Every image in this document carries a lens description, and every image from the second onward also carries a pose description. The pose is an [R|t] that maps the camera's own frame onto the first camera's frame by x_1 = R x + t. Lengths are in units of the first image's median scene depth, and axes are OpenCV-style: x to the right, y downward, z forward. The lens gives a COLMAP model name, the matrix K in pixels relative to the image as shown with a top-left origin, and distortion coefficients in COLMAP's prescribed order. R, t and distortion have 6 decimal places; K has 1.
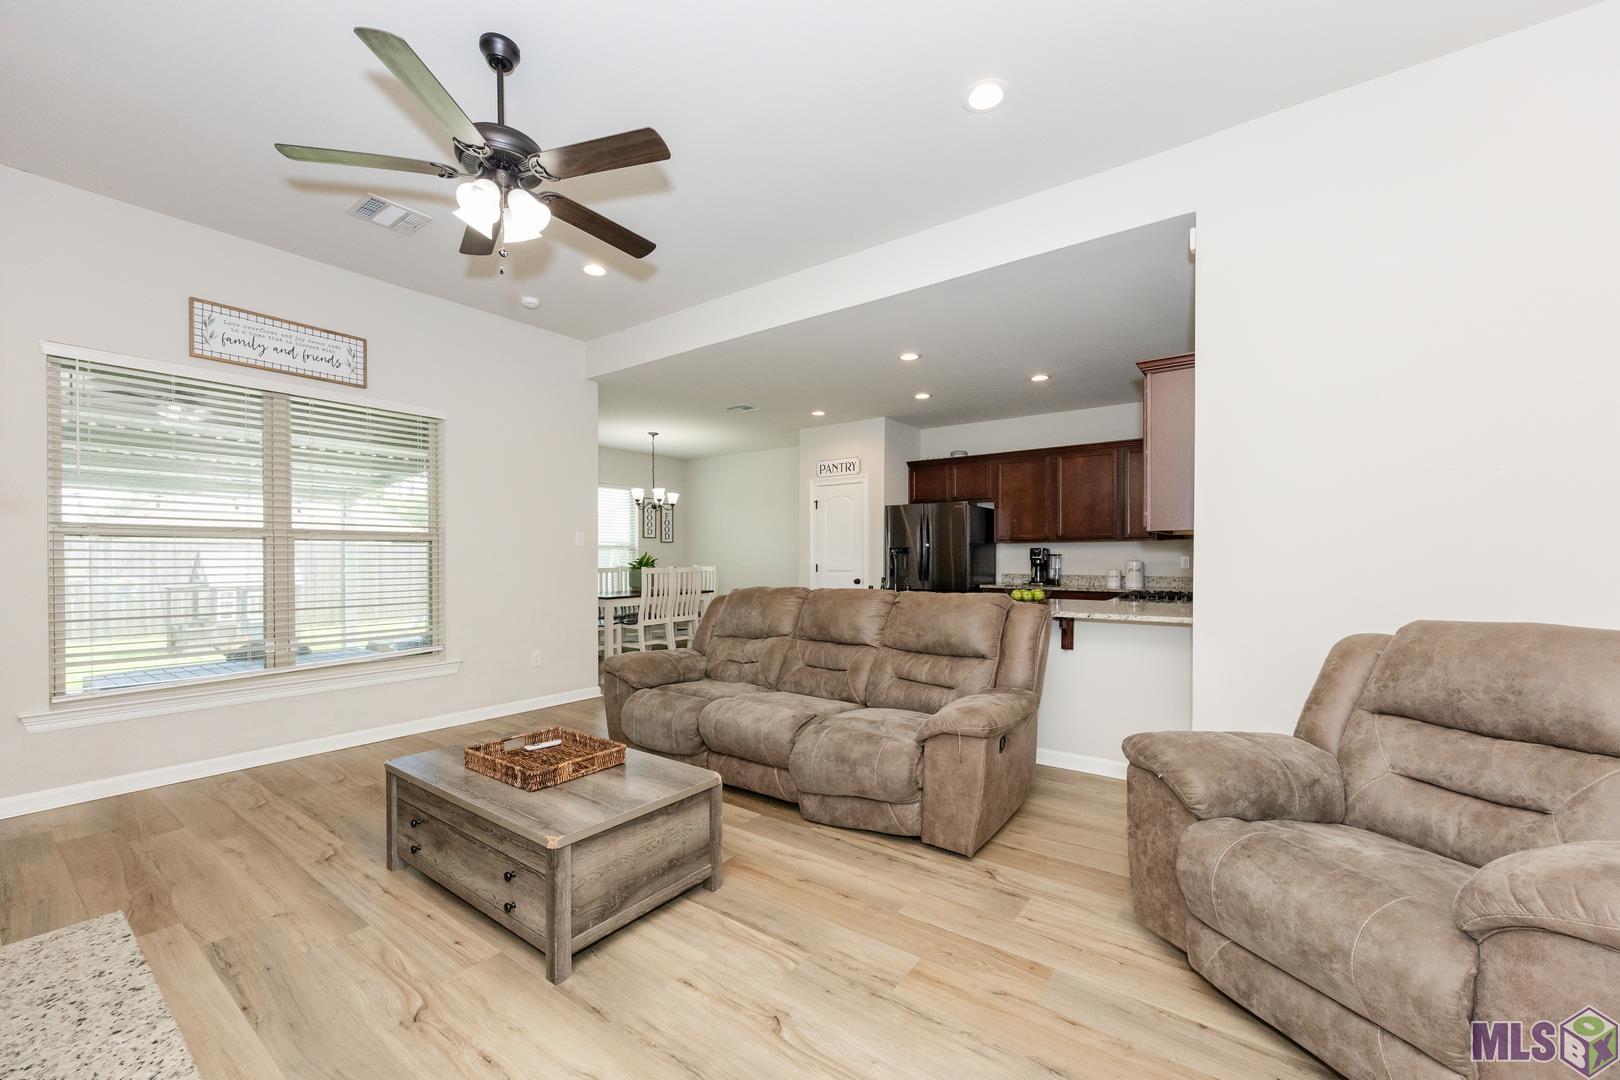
lens RADIAL K [[623.1, 0, 771.3], [0, 623.1, 563.6], [0, 0, 1]] dist [0.002042, 0.000304]
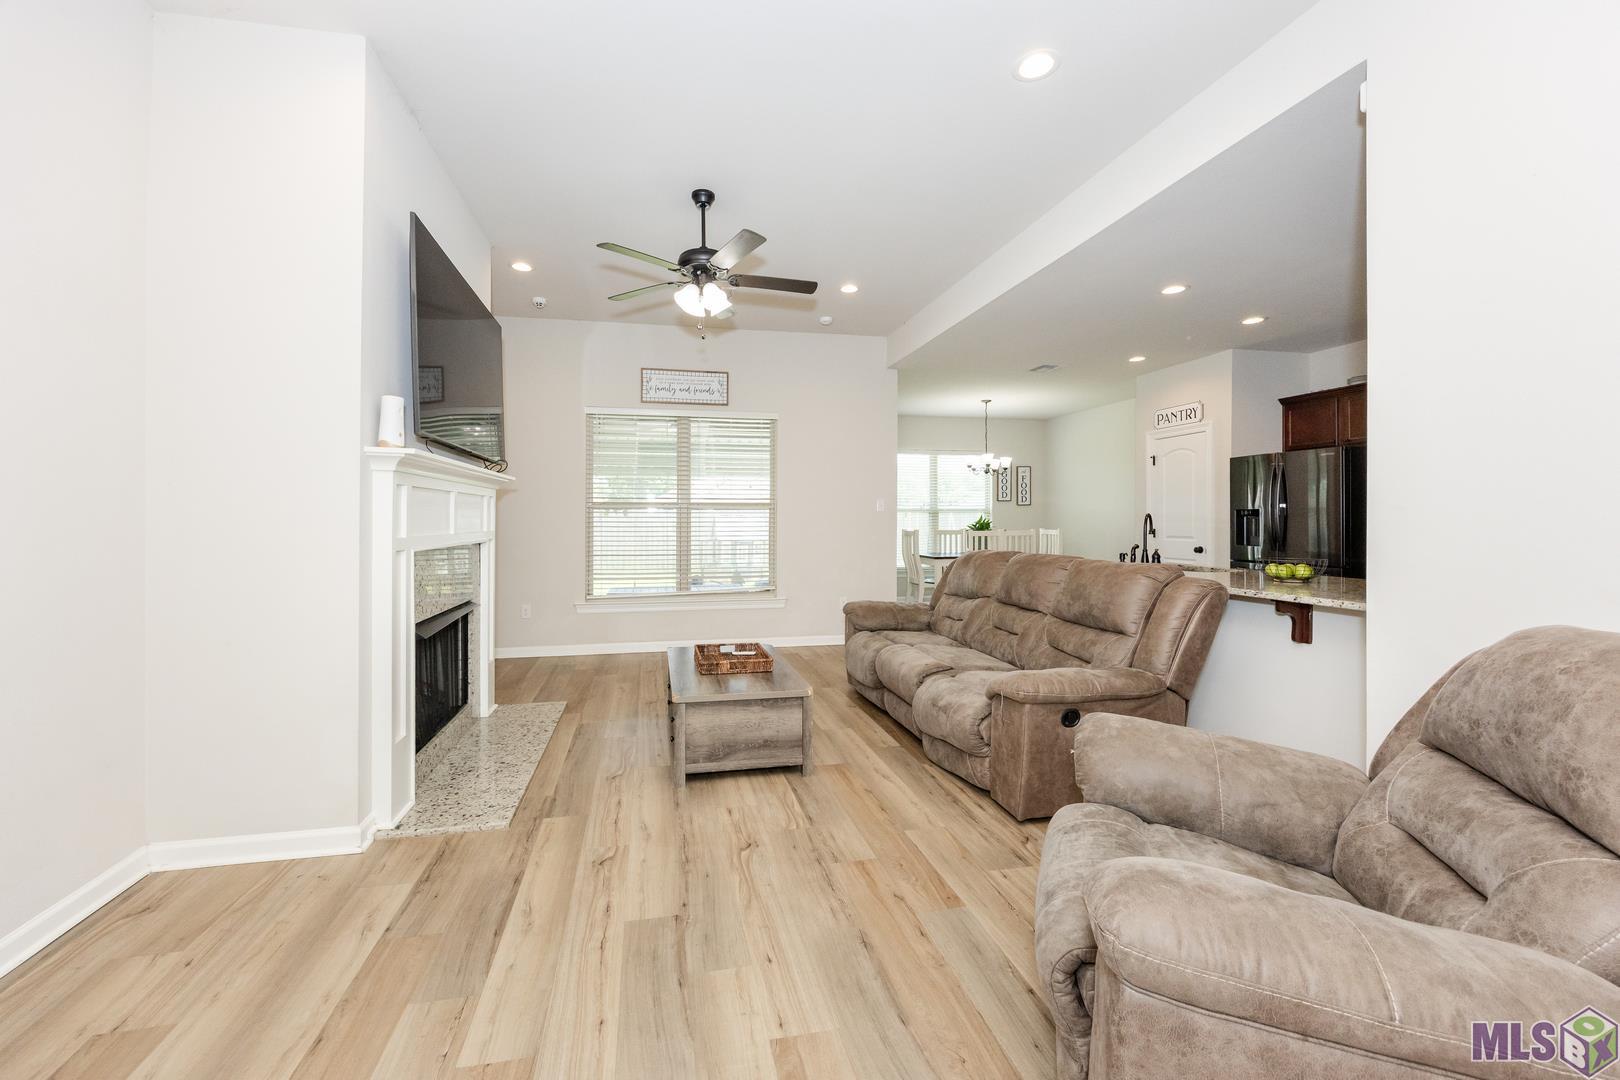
lens RADIAL K [[623.1, 0, 761.9], [0, 623.1, 514.6], [0, 0, 1]] dist [0.002042, 0.000304]
pose [[0.734335, -0.004985, -0.678769, 0.502461], [-0.007286, 0.999858, -0.015225, -0.003404], [0.678748, 0.016126, 0.734194, -0.020893]]
